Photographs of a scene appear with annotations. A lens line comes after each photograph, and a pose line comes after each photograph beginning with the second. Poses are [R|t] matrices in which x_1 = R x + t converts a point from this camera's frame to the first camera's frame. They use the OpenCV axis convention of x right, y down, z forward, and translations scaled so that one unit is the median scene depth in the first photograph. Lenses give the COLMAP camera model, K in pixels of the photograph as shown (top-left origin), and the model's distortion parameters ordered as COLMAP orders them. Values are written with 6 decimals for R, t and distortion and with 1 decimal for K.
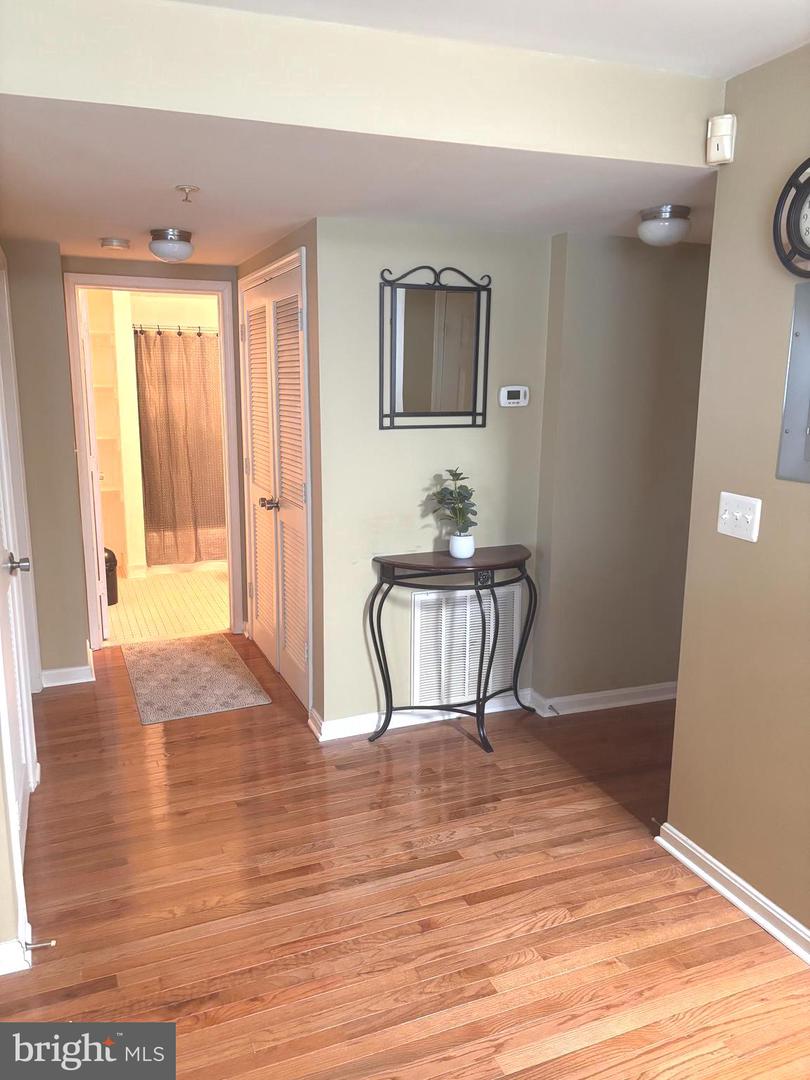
lens RADIAL K [[820.4, 0, 407.8], [0, 820.4, 549.2], [0, 0, 1]] dist [0.042079, -0.055651]
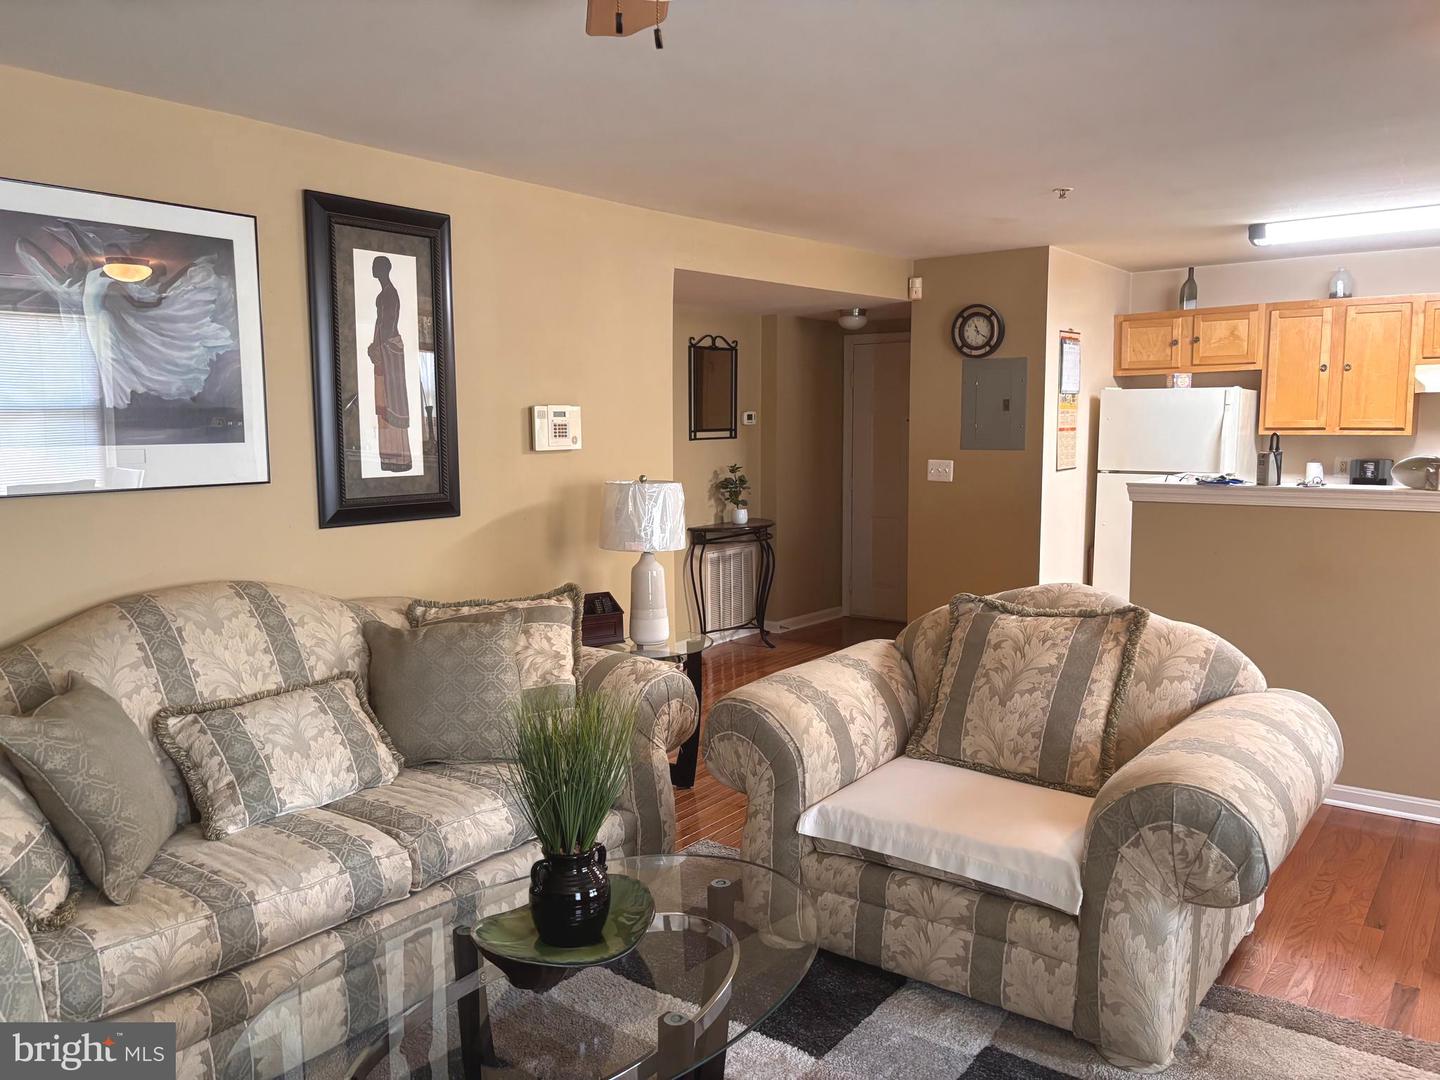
lens RADIAL K [[1093.8, 0, 705.0], [0, 1093.8, 549.3], [0, 0, 1]] dist [0.042079, -0.055651]
pose [[0.863922, -0.076675, 0.497755, -1.085772], [0.117422, 0.991770, -0.051030, 0.165515], [-0.489746, 0.102533, 0.865815, -0.763204]]
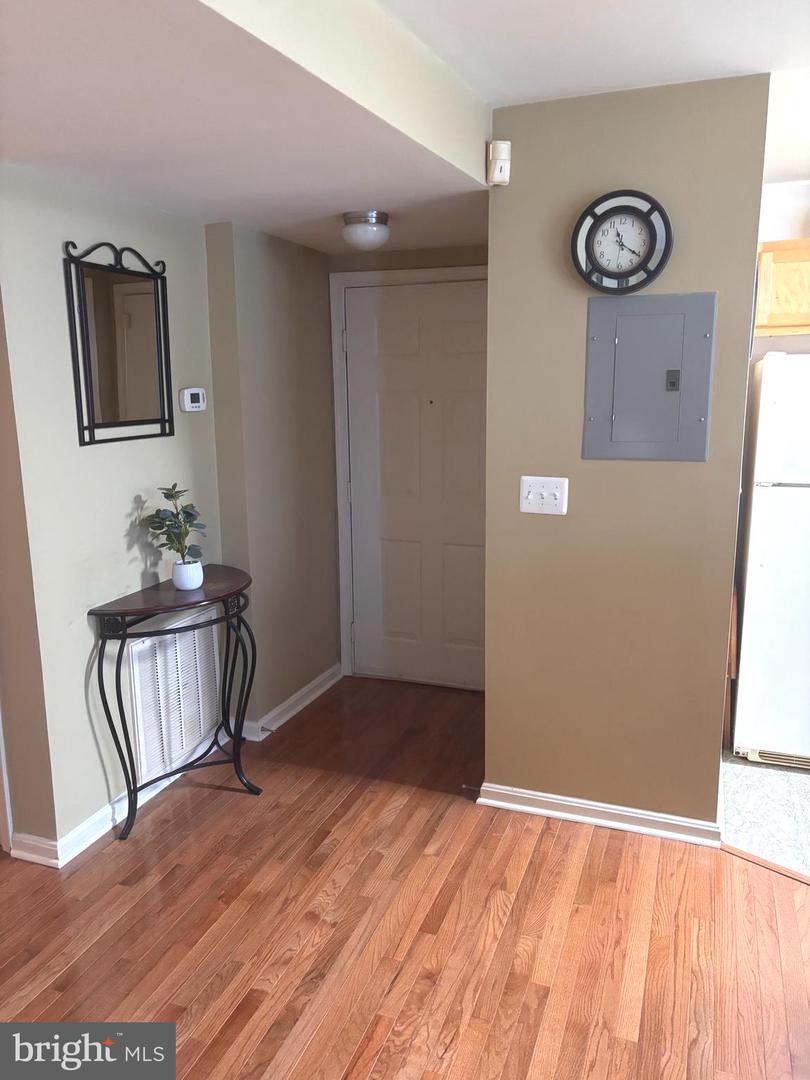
lens RADIAL K [[820.4, 0, 409.4], [0, 820.4, 544.1], [0, 0, 1]] dist [0.042079, -0.055651]
pose [[0.673842, -0.158320, 0.721715, -0.431958], [0.163385, 0.984522, 0.063424, -0.057242], [-0.720585, 0.075179, 0.689279, 0.260335]]
